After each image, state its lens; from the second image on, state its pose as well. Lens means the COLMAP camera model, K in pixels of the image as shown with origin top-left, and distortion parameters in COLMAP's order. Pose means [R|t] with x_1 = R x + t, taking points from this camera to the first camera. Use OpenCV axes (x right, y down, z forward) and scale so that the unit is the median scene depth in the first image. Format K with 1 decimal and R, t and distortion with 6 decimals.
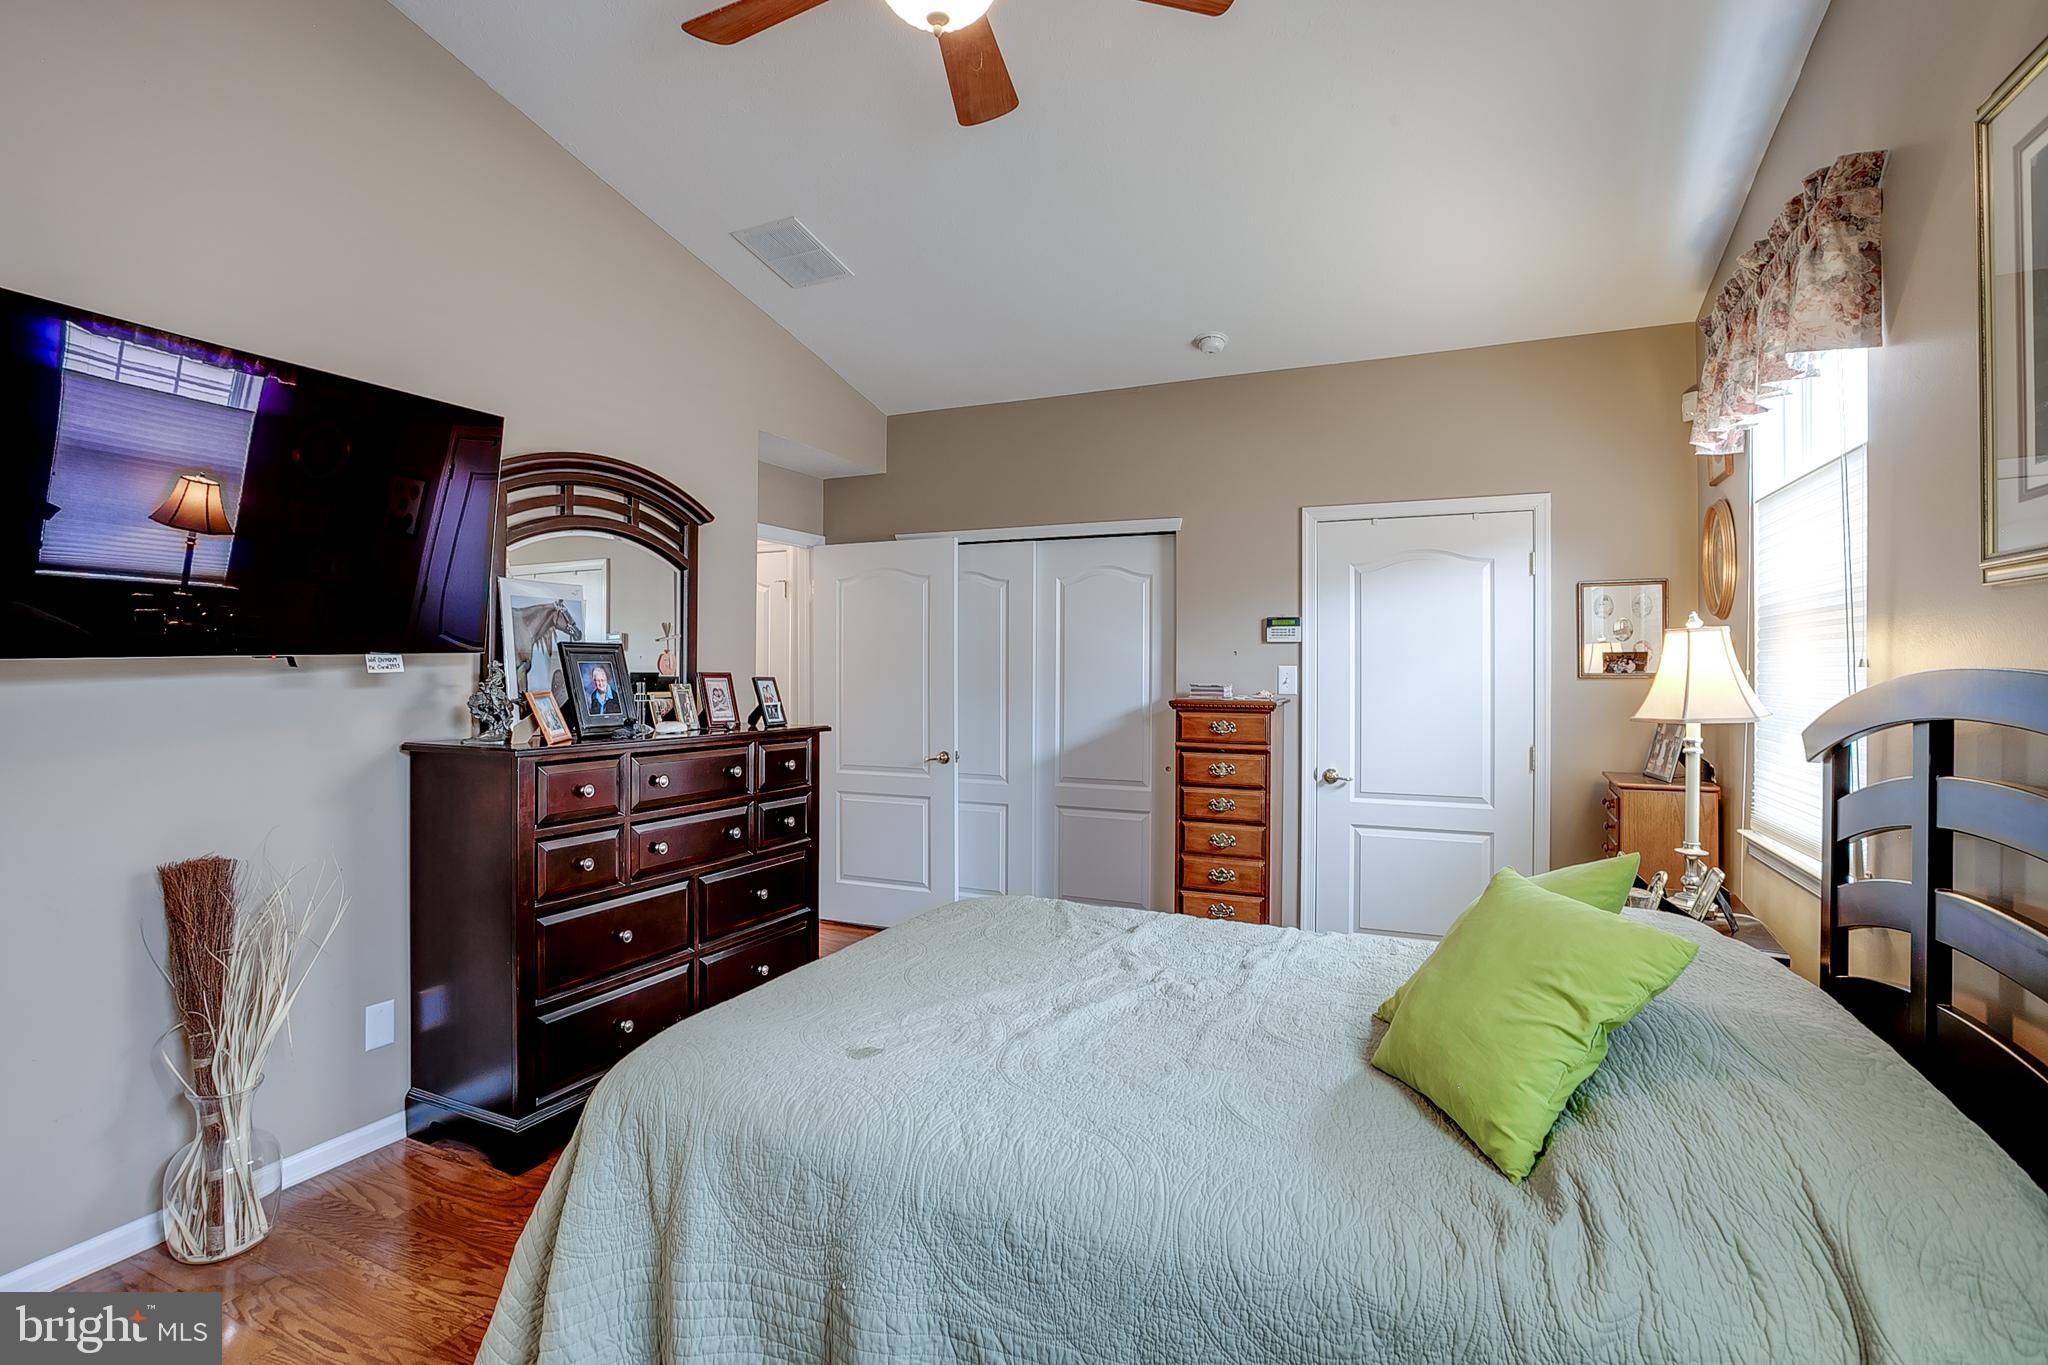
lens RADIAL K [[1015.7, 0, 1069.0], [0, 1015.7, 659.2], [0, 0, 1]] dist [-0.066989, 0.057607]
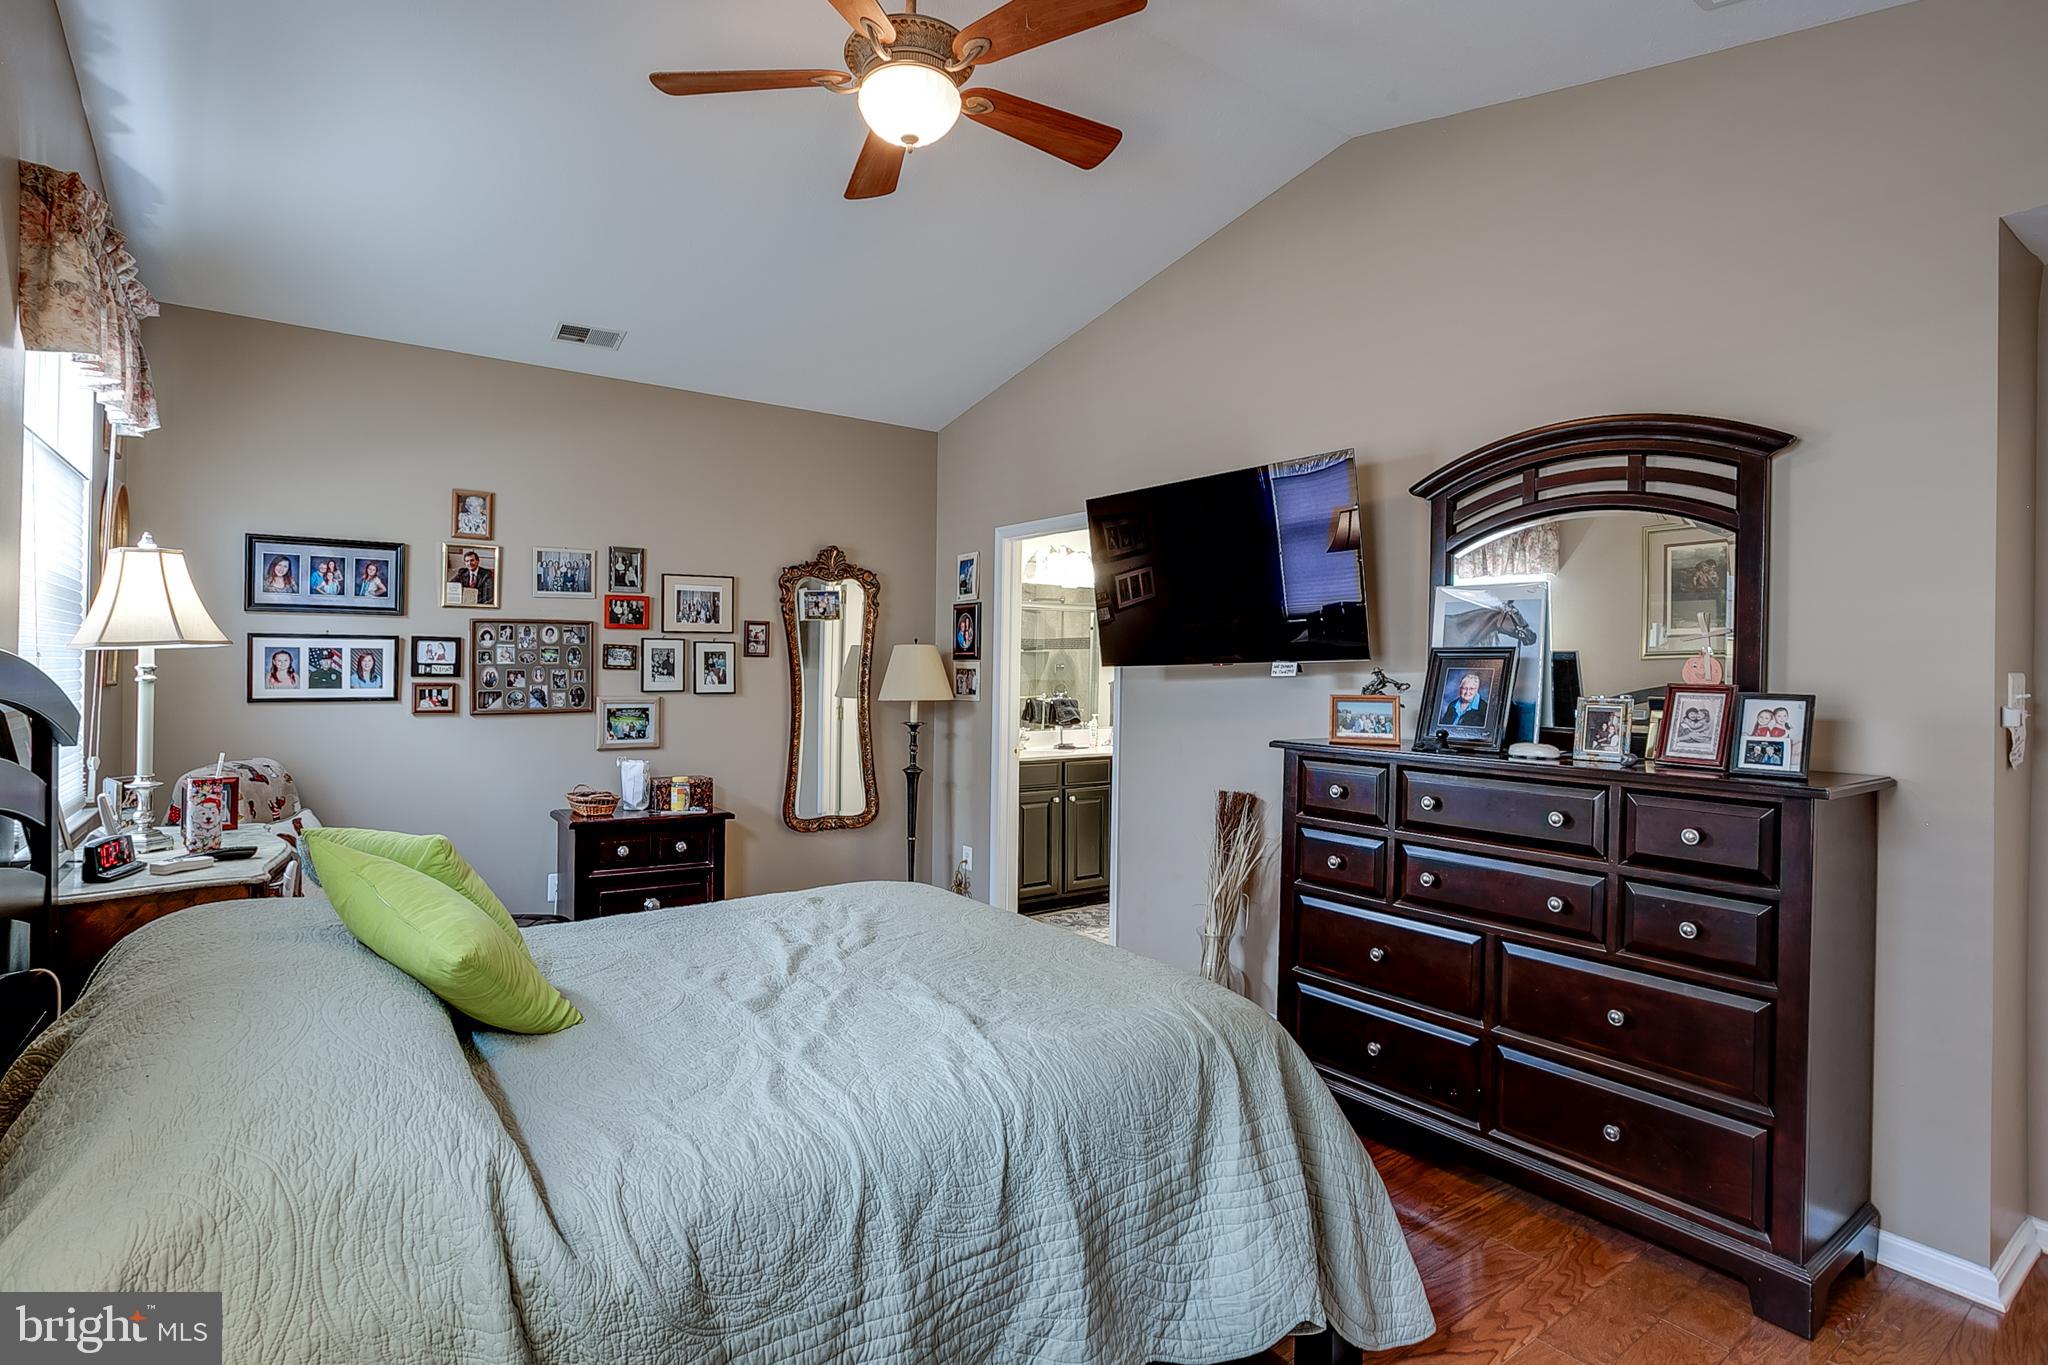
lens RADIAL K [[1050.2, 0, 1023.9], [0, 1050.2, 667.4], [0, 0, 1]] dist [-0.068479, 0.038359]
pose [[-0.524041, -0.012065, -0.851608, 0.535533], [-0.008428, 0.999924, -0.008981, 0.013749], [0.851651, 0.002471, -0.524103, 1.137853]]
